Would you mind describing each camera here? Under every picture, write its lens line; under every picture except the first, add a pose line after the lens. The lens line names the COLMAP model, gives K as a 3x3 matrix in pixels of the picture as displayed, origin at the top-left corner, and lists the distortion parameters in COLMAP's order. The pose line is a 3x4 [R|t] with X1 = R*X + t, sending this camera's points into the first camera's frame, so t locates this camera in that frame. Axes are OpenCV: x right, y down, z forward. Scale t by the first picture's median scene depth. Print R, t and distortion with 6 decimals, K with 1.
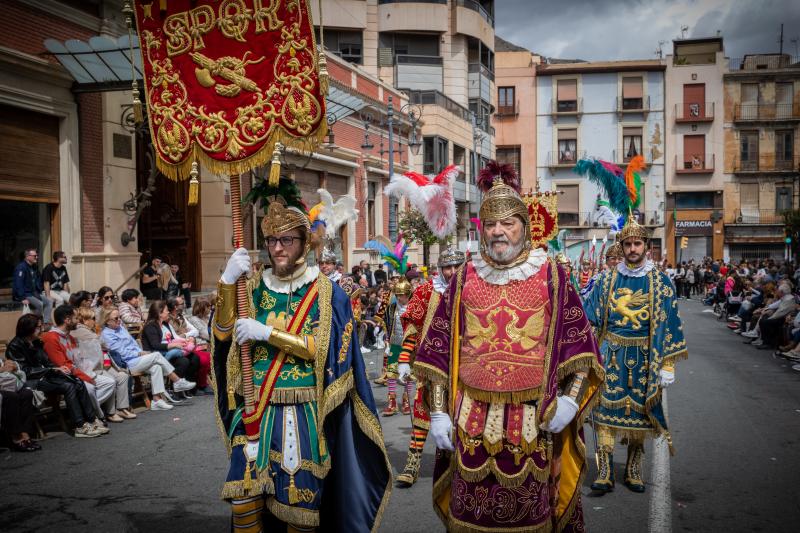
lens RADIAL K [[948.2, 0, 400.0], [0, 948.2, 266.5], [0, 0, 1]] dist [0.018751, 0.014235]
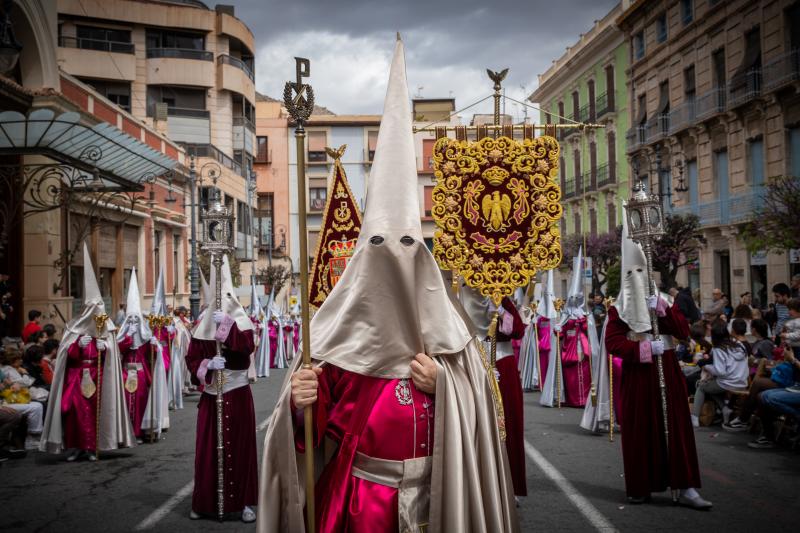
lens RADIAL K [[977.1, 0, 399.8], [0, 977.1, 239.6], [0, 0, 1]] dist [-0.018564, 0.012173]
pose [[0.961597, 0.000522, 0.274464, -0.033745], [0.019719, 0.997283, -0.070981, 0.001331], [-0.273755, 0.073668, 0.958974, -0.055721]]
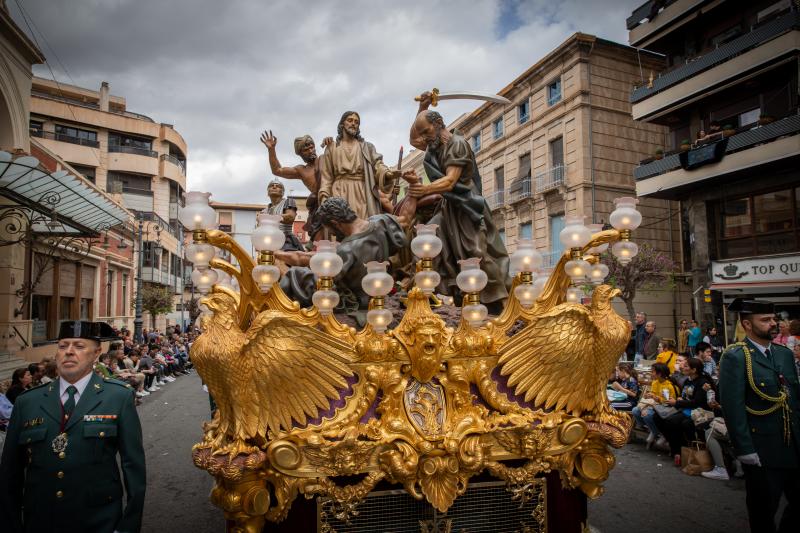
lens RADIAL K [[561.3, 0, 389.4], [0, 561.3, 262.5], [0, 0, 1]] dist [0.007717, -0.000551]
pose [[0.880430, 0.043620, 0.472165, -0.030002], [0.009135, 0.994015, -0.108864, -0.002206], [-0.474088, 0.100161, 0.874762, 0.023210]]
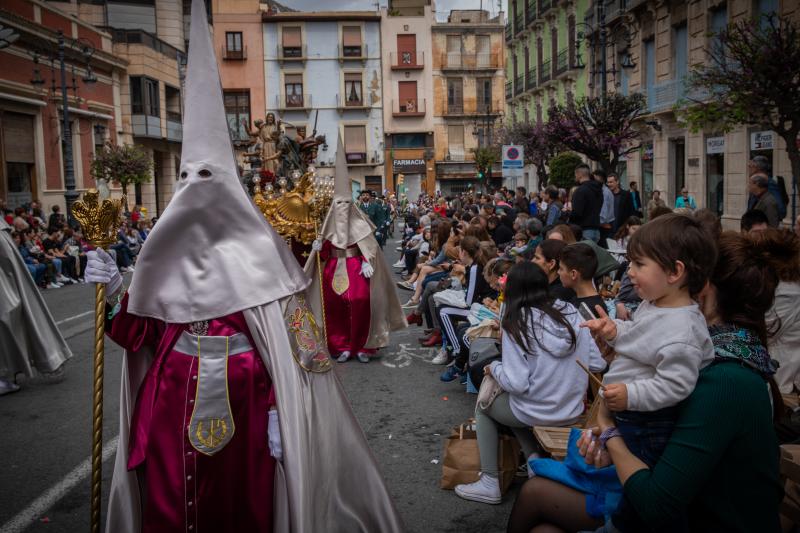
lens RADIAL K [[864.4, 0, 400.1], [0, 864.4, 263.1], [0, 0, 1]] dist [-0.005453, -0.012070]
pose [[0.964743, -0.042416, 0.259753, 0.031928], [0.024726, 0.997170, 0.071000, 0.000779], [-0.262029, -0.062074, 0.963061, 0.023448]]
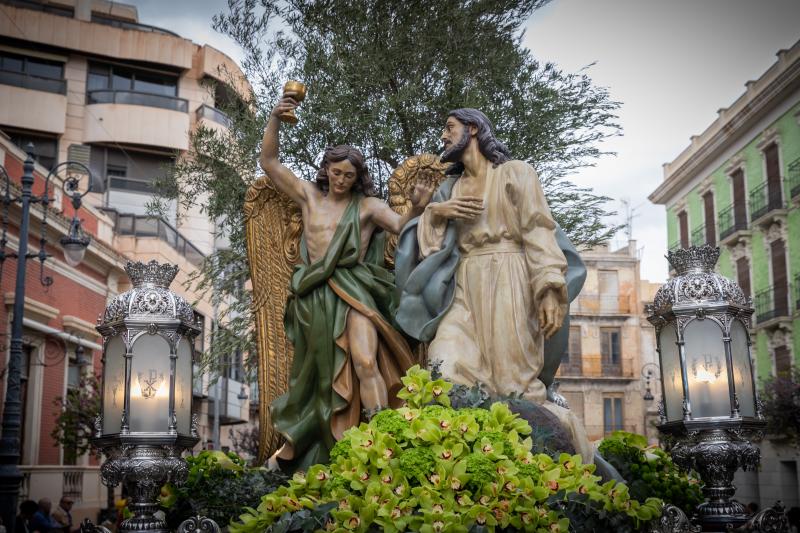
lens RADIAL K [[1059.4, 0, 390.4], [0, 1059.4, 252.2], [0, 0, 1]] dist [0.025193, 0.027354]
pose [[0.974167, 0.057306, 0.218435, 0.020406], [-0.006937, 0.974405, -0.224692, -0.001428], [-0.225721, 0.217372, 0.949631, 0.170460]]
